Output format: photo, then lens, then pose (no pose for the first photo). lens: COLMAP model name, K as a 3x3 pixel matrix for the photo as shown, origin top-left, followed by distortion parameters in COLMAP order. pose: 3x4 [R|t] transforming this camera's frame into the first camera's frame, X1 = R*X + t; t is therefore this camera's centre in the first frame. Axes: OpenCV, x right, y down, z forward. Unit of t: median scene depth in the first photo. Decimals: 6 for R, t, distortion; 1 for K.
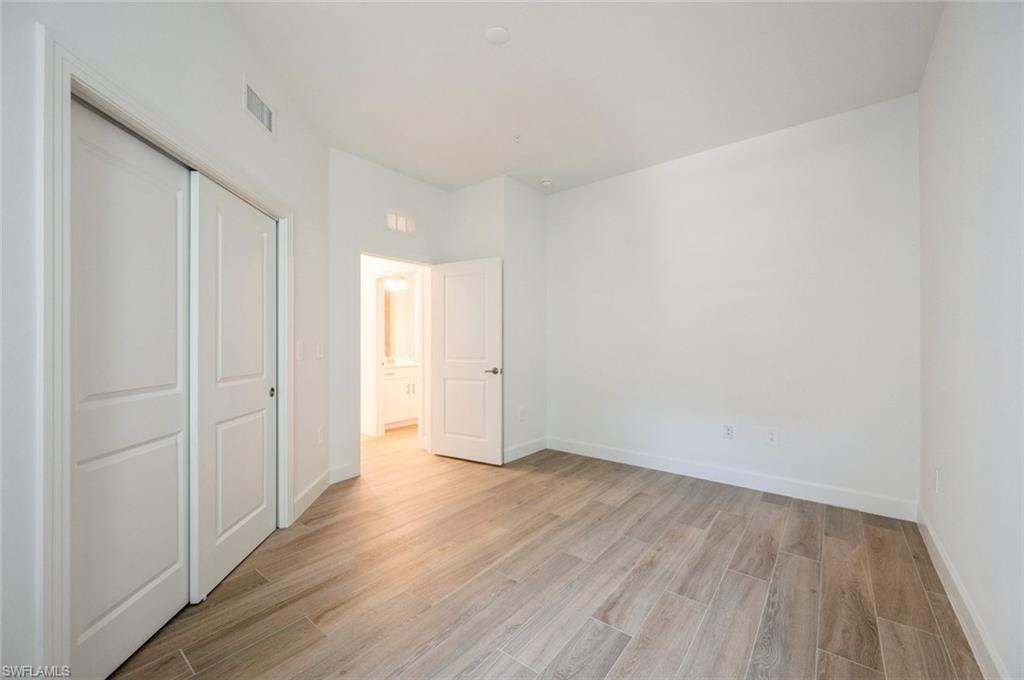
lens RADIAL K [[406.6, 0, 508.5], [0, 406.6, 341.4], [0, 0, 1]] dist [0.004835, 0.000872]
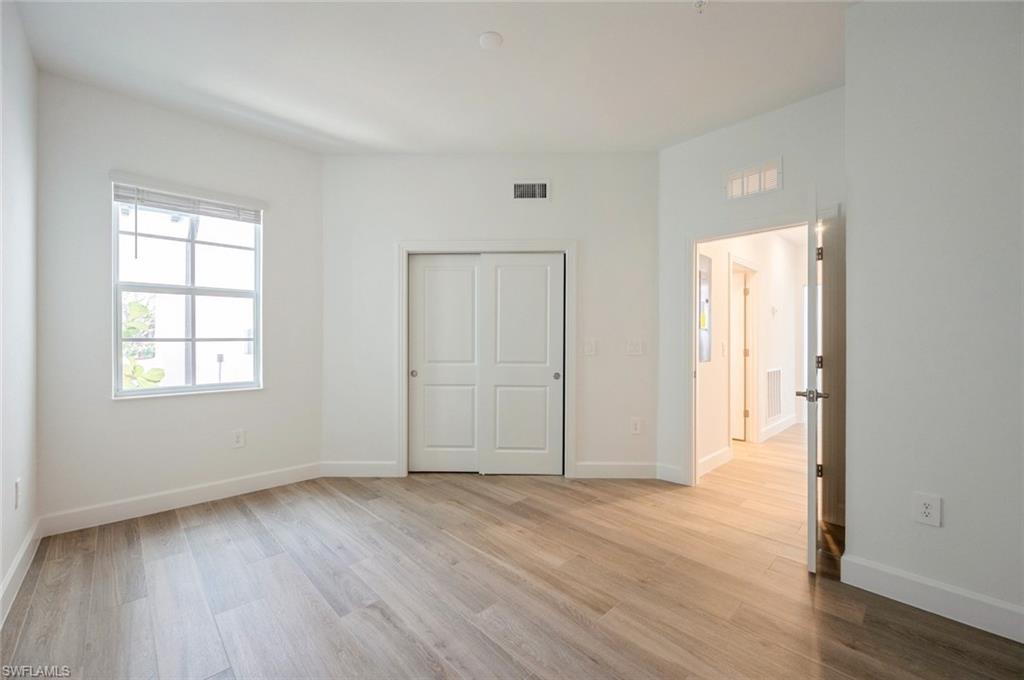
lens RADIAL K [[406.6, 0, 514.9], [0, 406.6, 341.2], [0, 0, 1]] dist [0.004835, 0.000872]
pose [[-0.120576, 0.004133, -0.992695, 0.946164], [0.002134, 0.999990, 0.003904, -0.004054], [0.992702, -0.001648, -0.120584, 1.146312]]
